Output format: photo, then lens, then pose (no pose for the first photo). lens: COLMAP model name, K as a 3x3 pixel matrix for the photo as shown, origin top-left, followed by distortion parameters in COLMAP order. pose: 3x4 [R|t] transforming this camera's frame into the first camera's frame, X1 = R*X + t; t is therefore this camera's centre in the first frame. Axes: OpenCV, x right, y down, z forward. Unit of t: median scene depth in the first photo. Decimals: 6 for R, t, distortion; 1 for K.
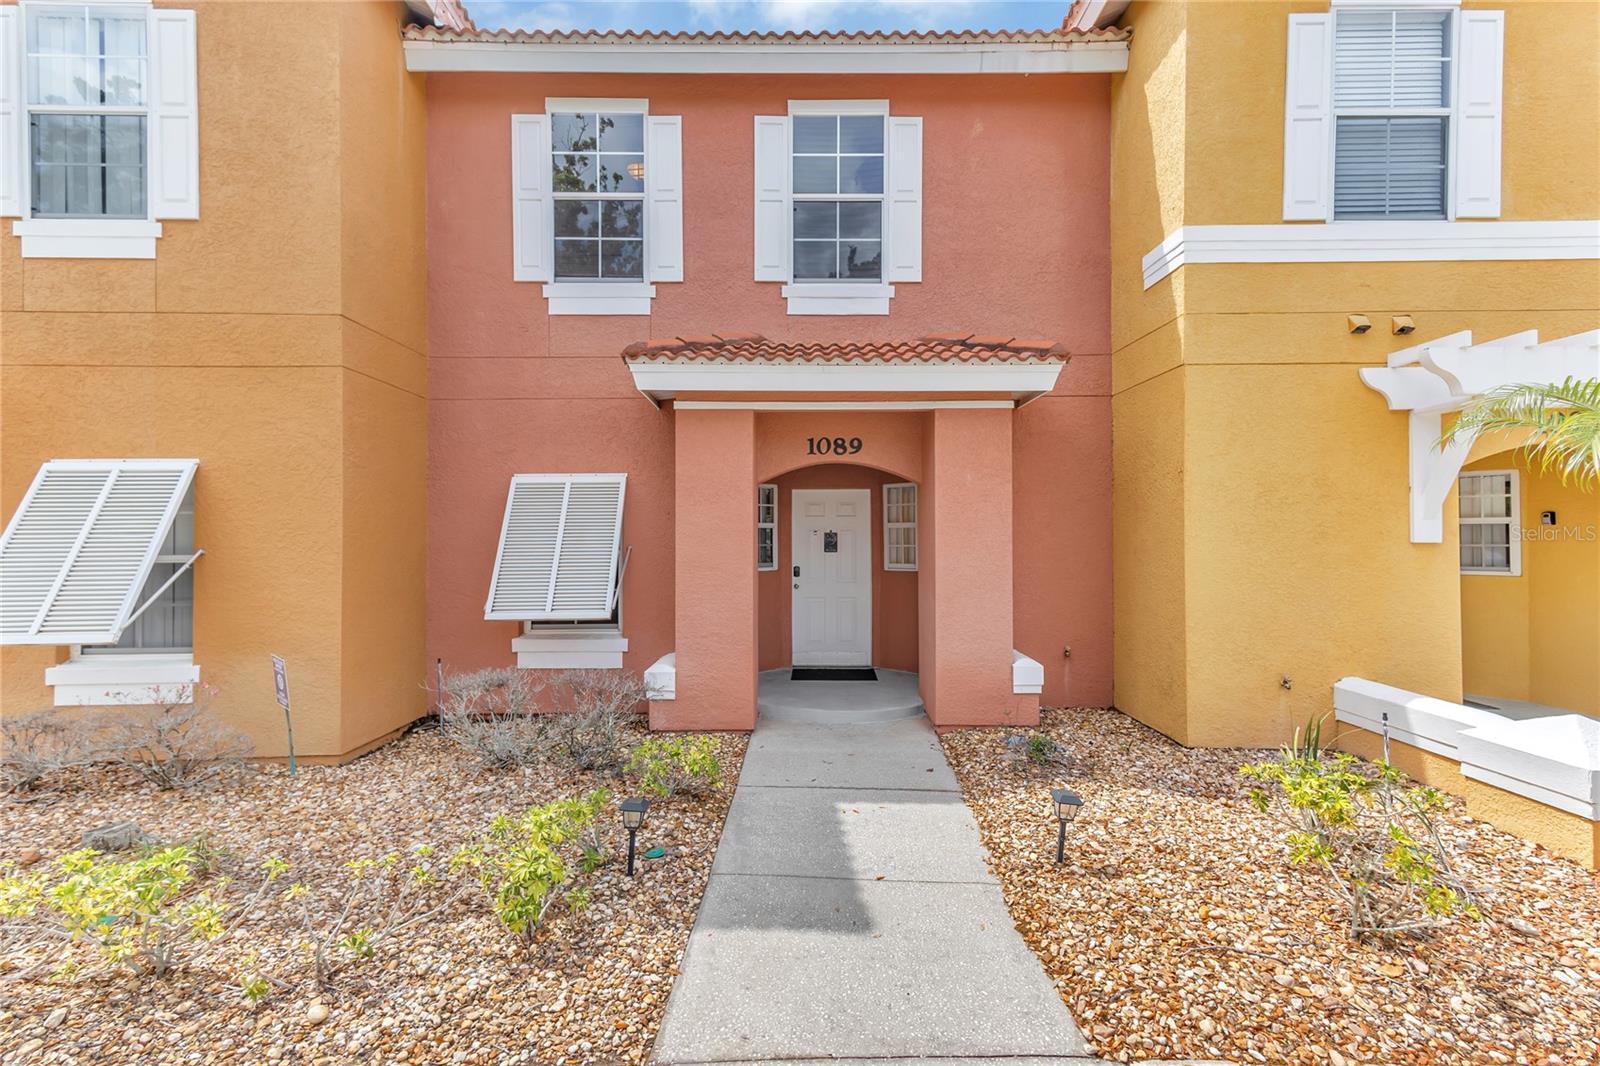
lens RADIAL K [[737.3, 0, 799.9], [0, 737.3, 530.8], [0, 0, 1]] dist [0.027771, -0.001378]
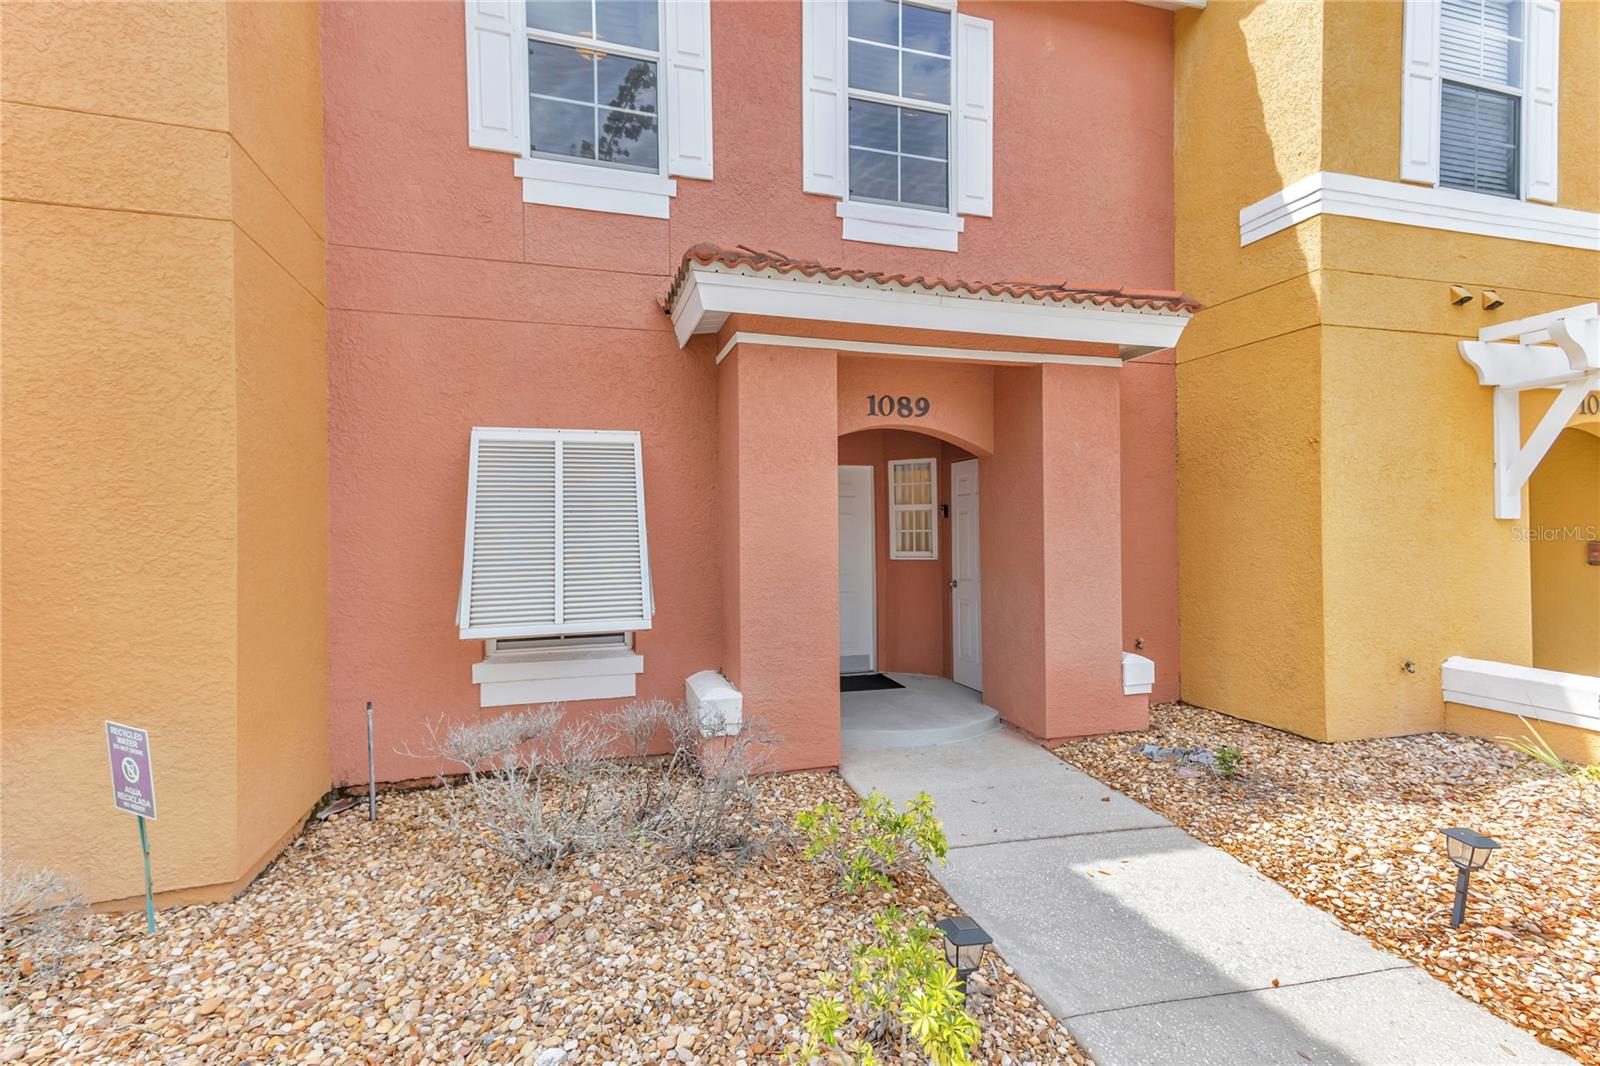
lens RADIAL K [[737.3, 0, 803.6], [0, 737.3, 530.0], [0, 0, 1]] dist [0.027771, -0.001378]
pose [[0.957405, -0.005252, 0.288701, -0.344066], [0.004110, 0.999981, 0.004561, 0.021342], [-0.288720, -0.003181, 0.957408, 0.291891]]
